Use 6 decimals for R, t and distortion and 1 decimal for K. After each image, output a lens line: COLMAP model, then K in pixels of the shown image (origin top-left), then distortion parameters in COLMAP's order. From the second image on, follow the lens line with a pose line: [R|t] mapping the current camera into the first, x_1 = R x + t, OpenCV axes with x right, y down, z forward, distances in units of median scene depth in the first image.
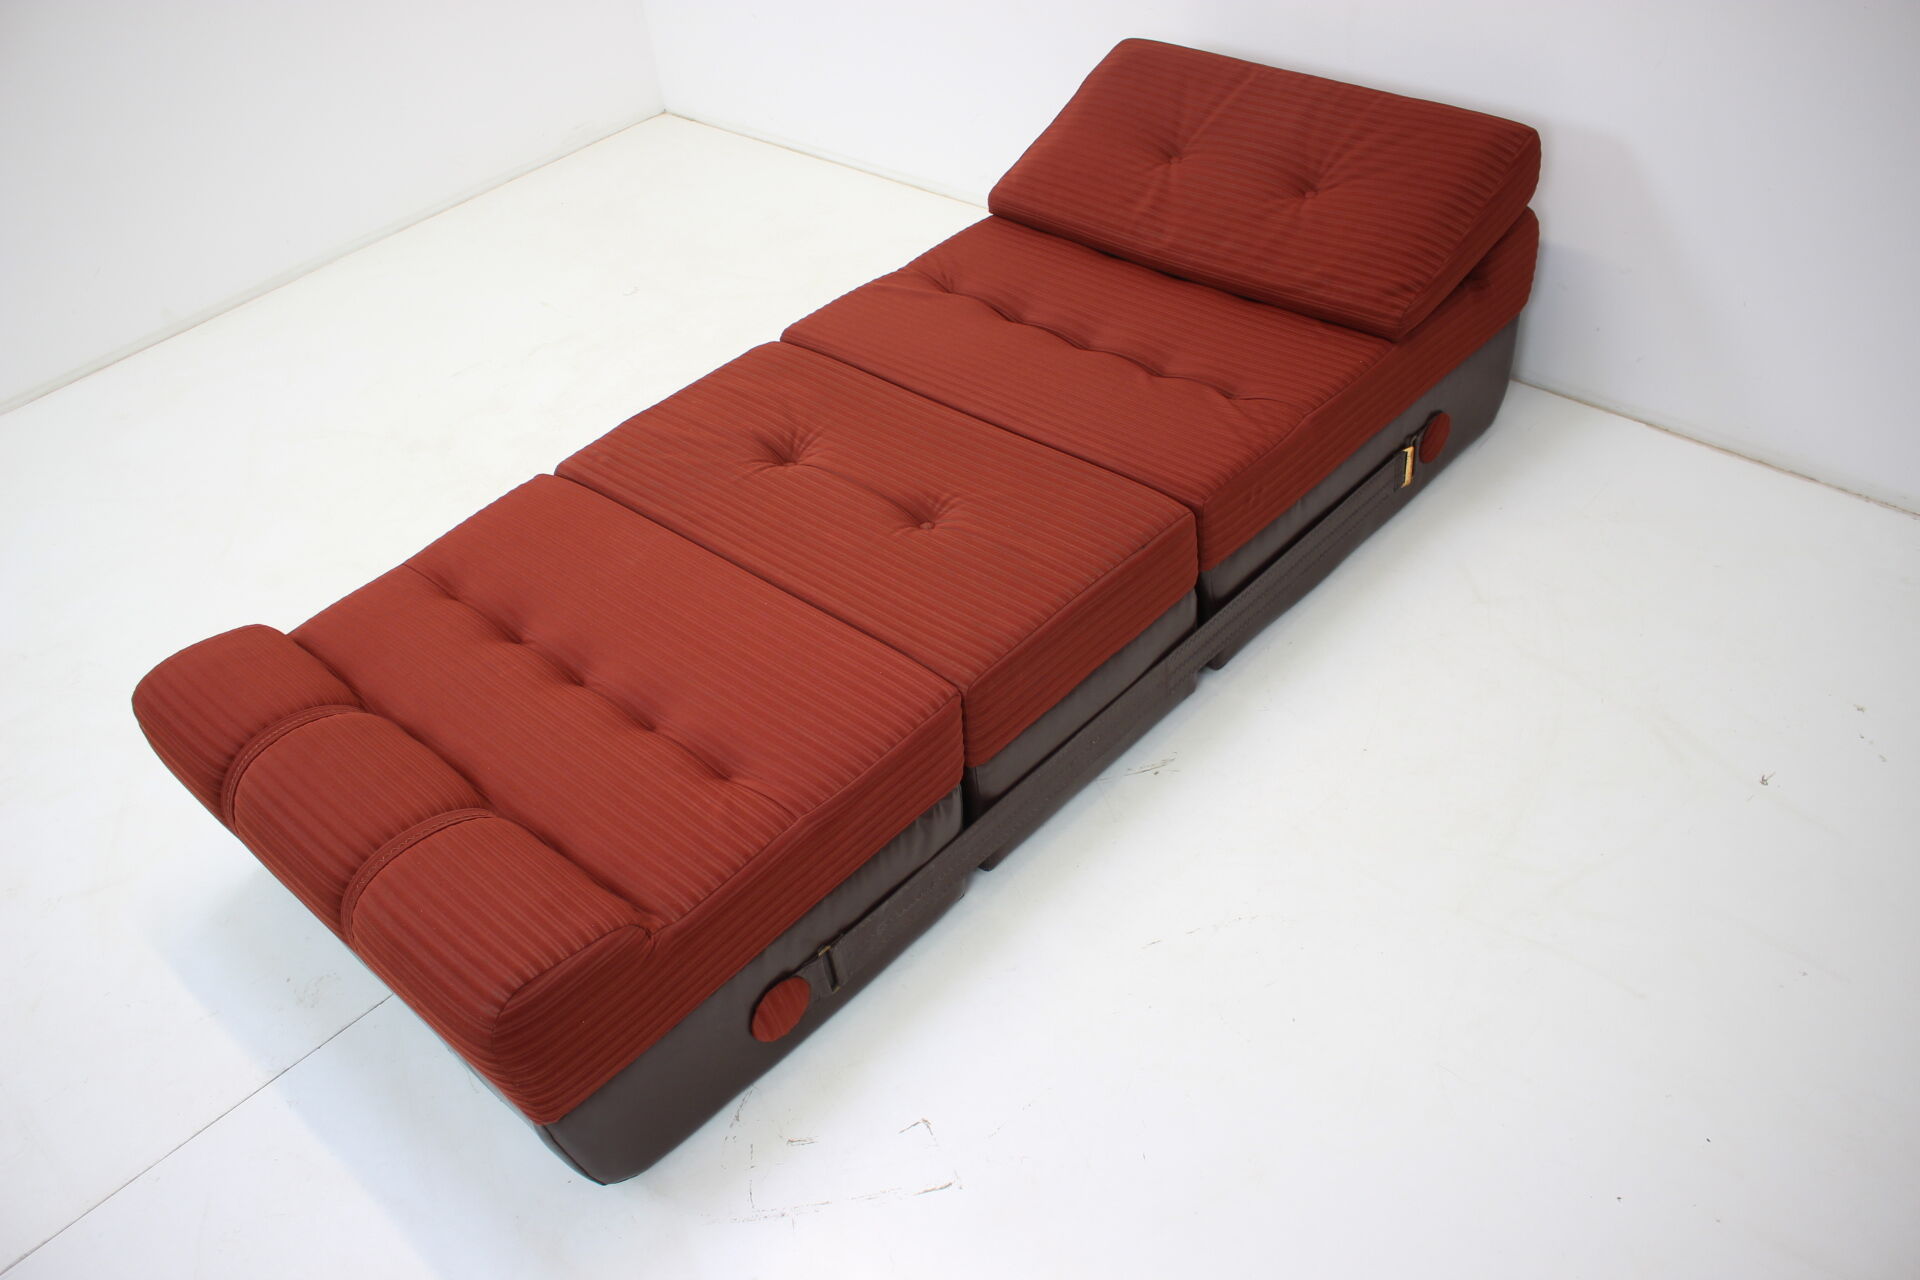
lens RADIAL K [[1614.9, 0, 960.0], [0, 1614.9, 640.0], [0, 0, 1]] dist [-0.167479, 0.157477]
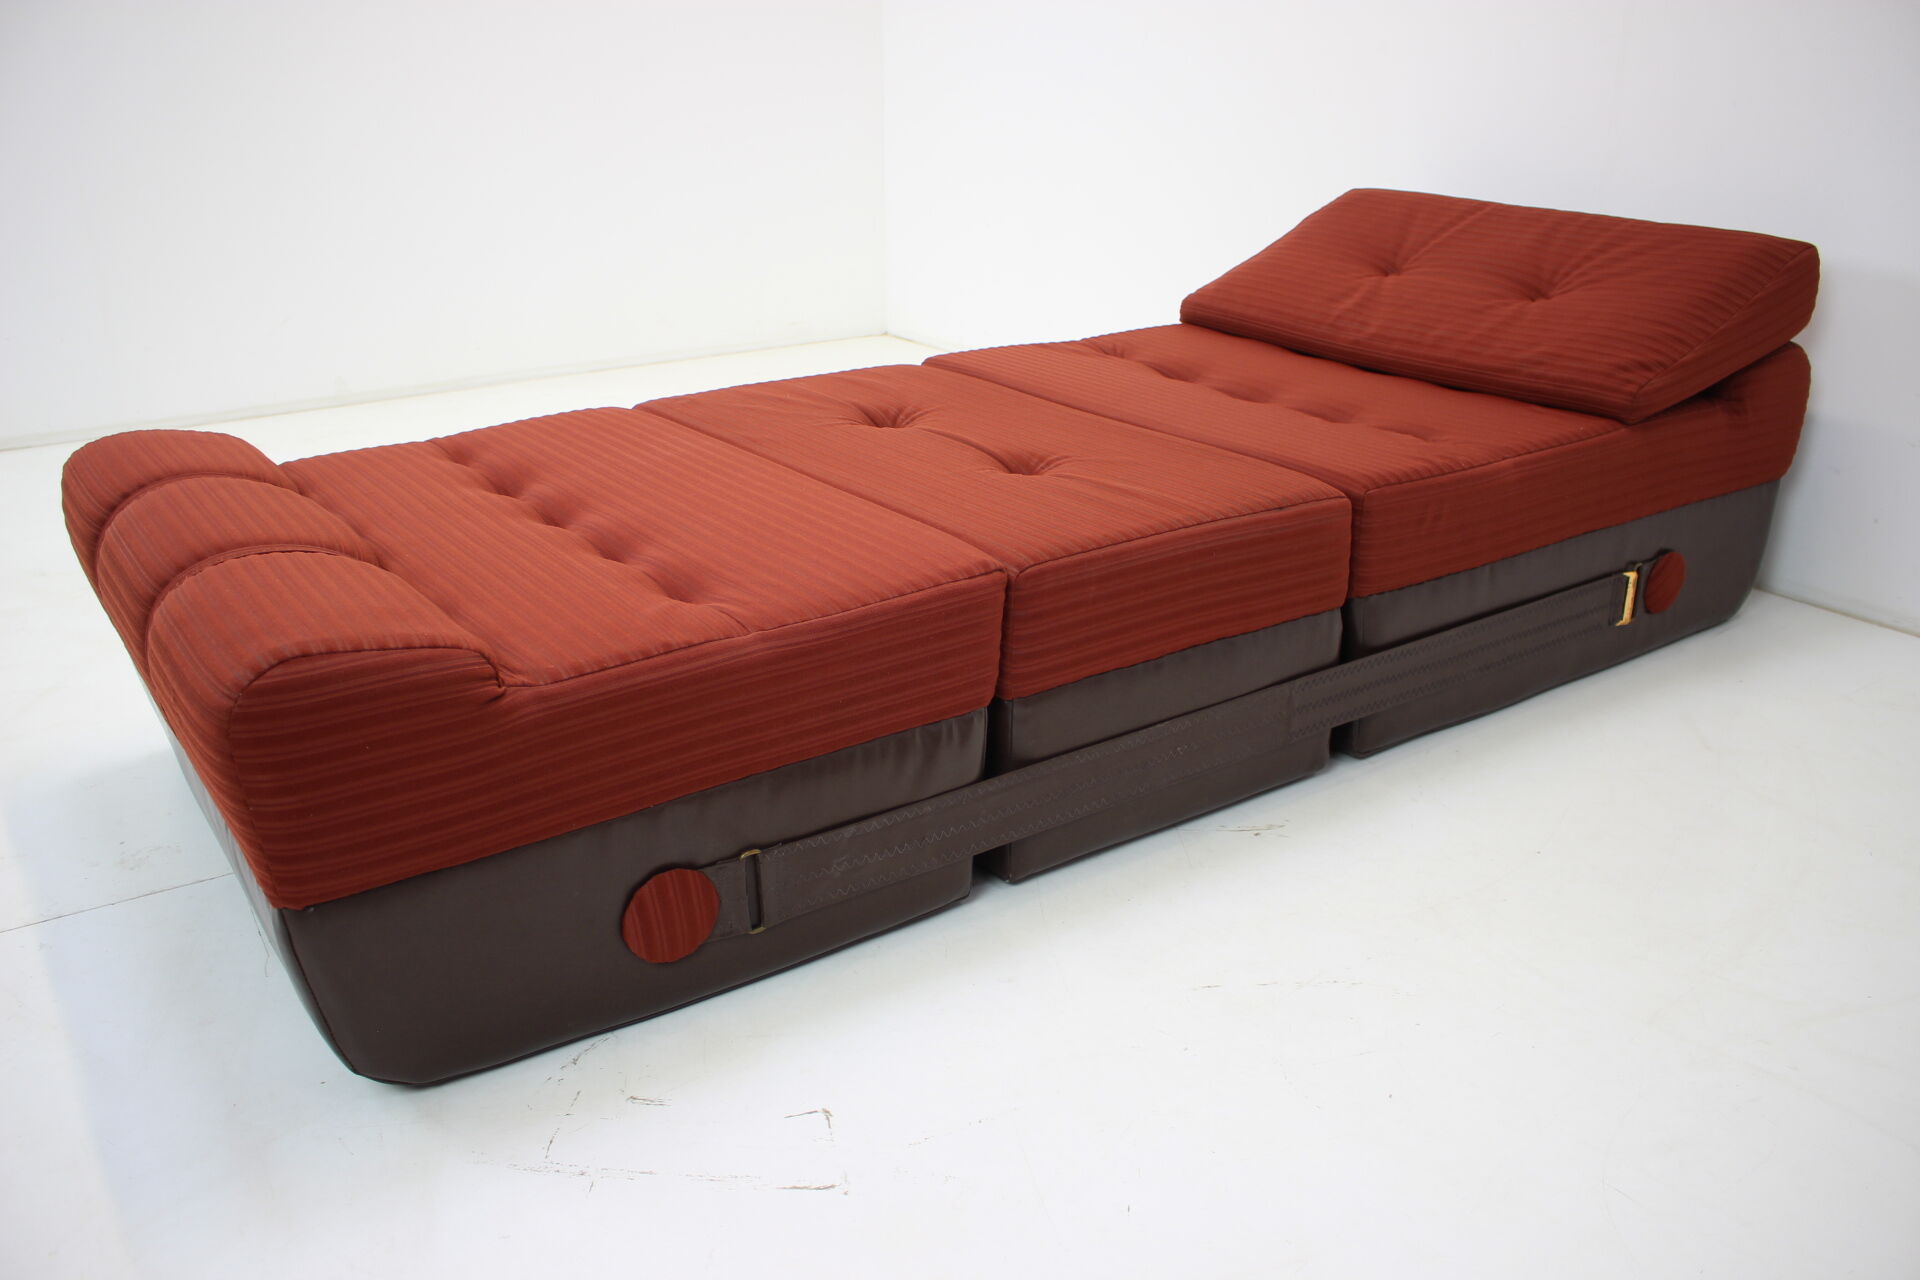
lens RADIAL K [[1614.9, 0, 960.0], [0, 1614.9, 640.0], [0, 0, 1]] dist [-0.167479, 0.157477]
pose [[0.973816, 0.167953, -0.153214, 0.083050], [-0.206954, 0.933858, -0.291685, 0.238790], [0.094091, 0.315756, 0.944164, 0.235672]]
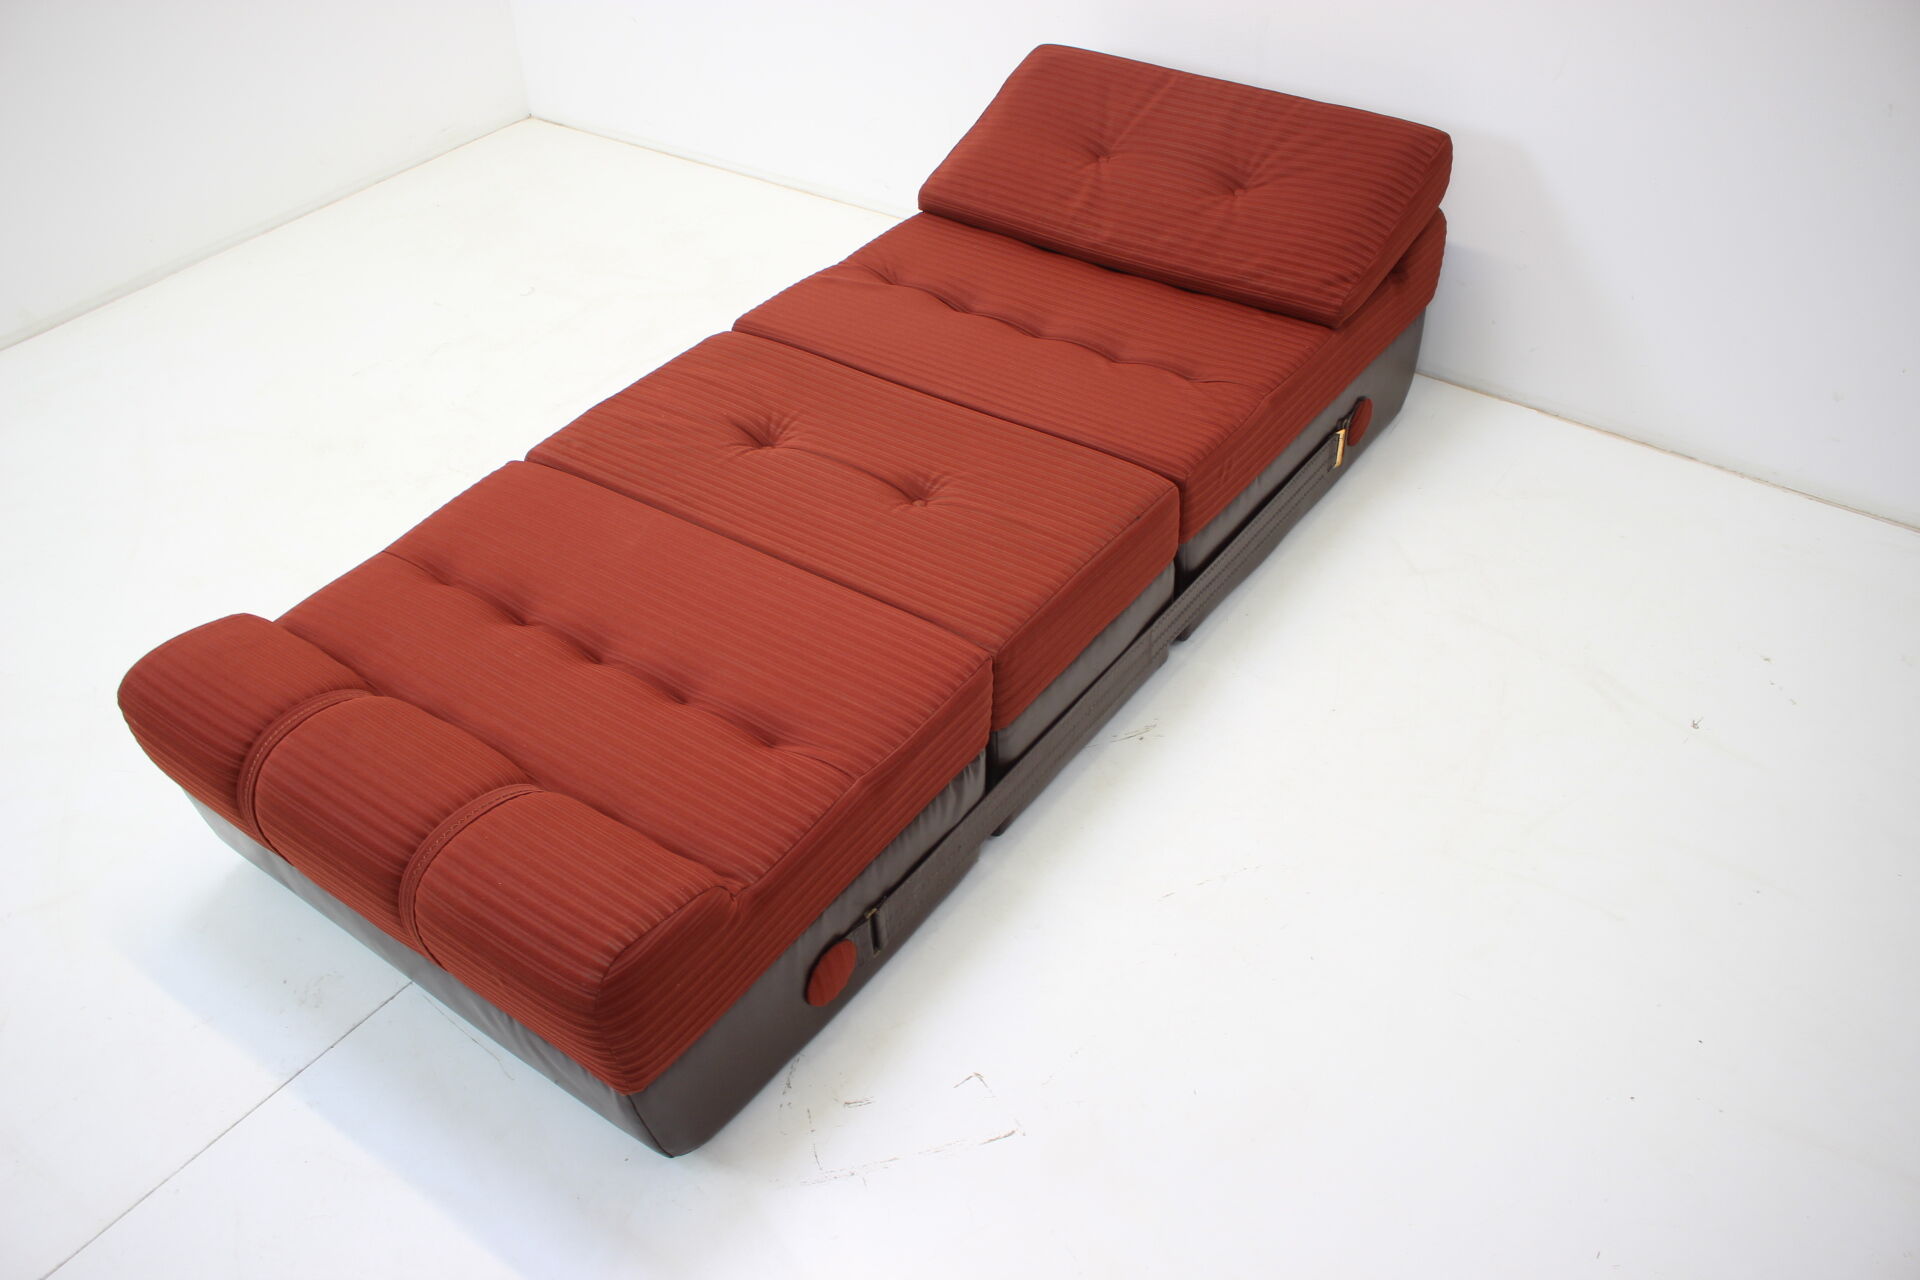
lens RADIAL K [[1614.9, 0, 960.0], [0, 1614.9, 640.0], [0, 0, 1]] dist [-0.167479, 0.157477]
pose [[0.989080, -0.025425, 0.145168, -0.138967], [0.027834, 0.999506, -0.014587, 0.029976], [-0.144726, 0.018468, 0.989299, -0.014027]]
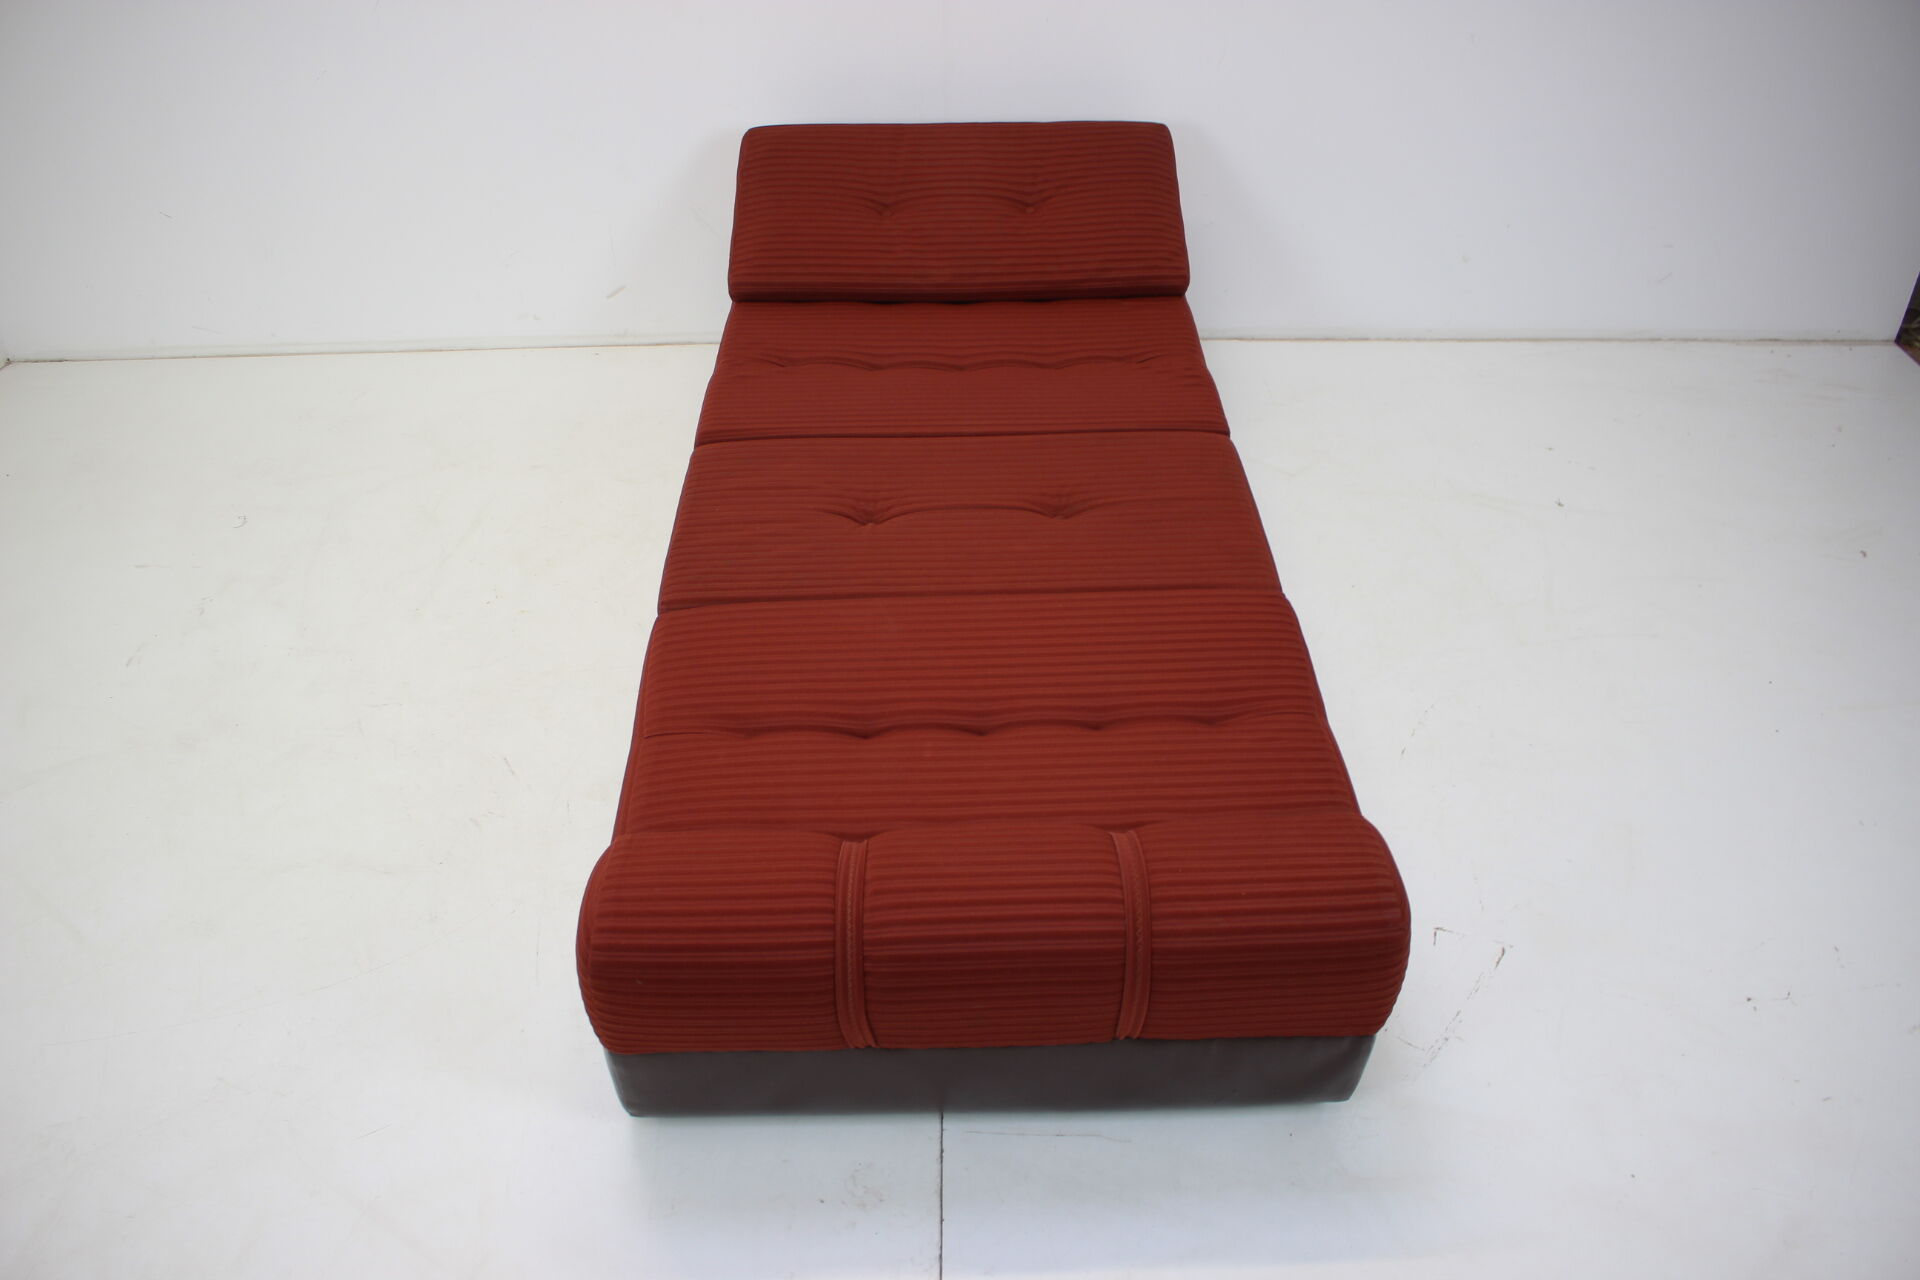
lens RADIAL K [[1614.9, 0, 960.0], [0, 1614.9, 640.0], [0, 0, 1]] dist [-0.167479, 0.157477]
pose [[0.702244, -0.329600, 0.631045, -0.746260], [0.397556, 0.916853, 0.036469, -0.059058], [-0.590595, 0.225265, 0.774889, 0.208721]]
